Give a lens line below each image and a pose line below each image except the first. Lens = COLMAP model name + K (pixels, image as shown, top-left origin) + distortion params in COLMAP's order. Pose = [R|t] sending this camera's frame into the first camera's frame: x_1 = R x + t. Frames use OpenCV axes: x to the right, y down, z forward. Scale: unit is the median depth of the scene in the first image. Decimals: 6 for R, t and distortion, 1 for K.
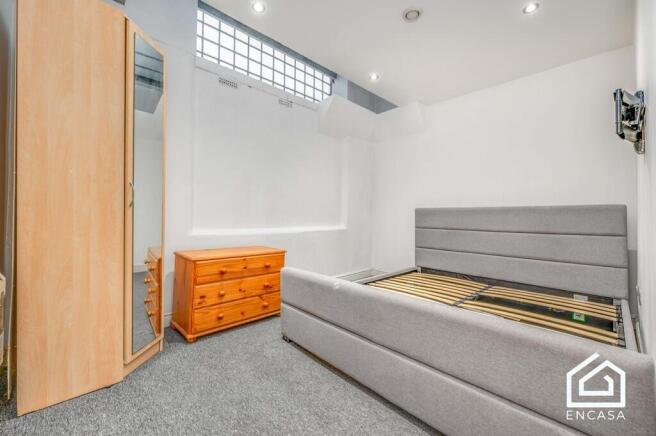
lens RADIAL K [[264.4, 0, 328.0], [0, 264.4, 218.0], [0, 0, 1]] dist [0.001232, 0.000382]
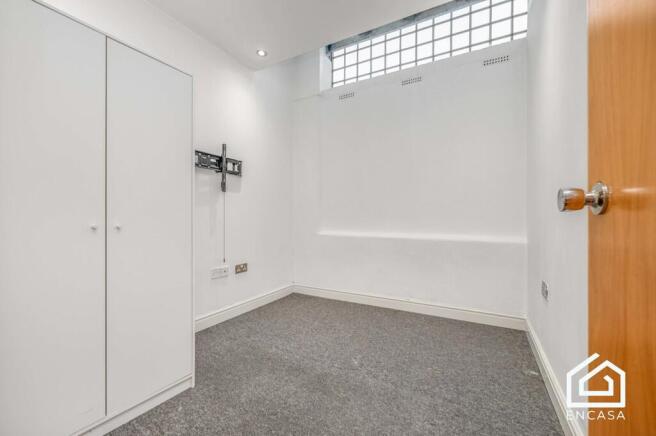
lens RADIAL K [[264.4, 0, 328.0], [0, 264.4, 218.0], [0, 0, 1]] dist [0.001232, 0.000382]
pose [[0.304560, -0.011160, -0.952428, 0.568838], [-0.007318, 0.999874, -0.014057, 0.004002], [0.952465, 0.011251, 0.304441, 0.536228]]
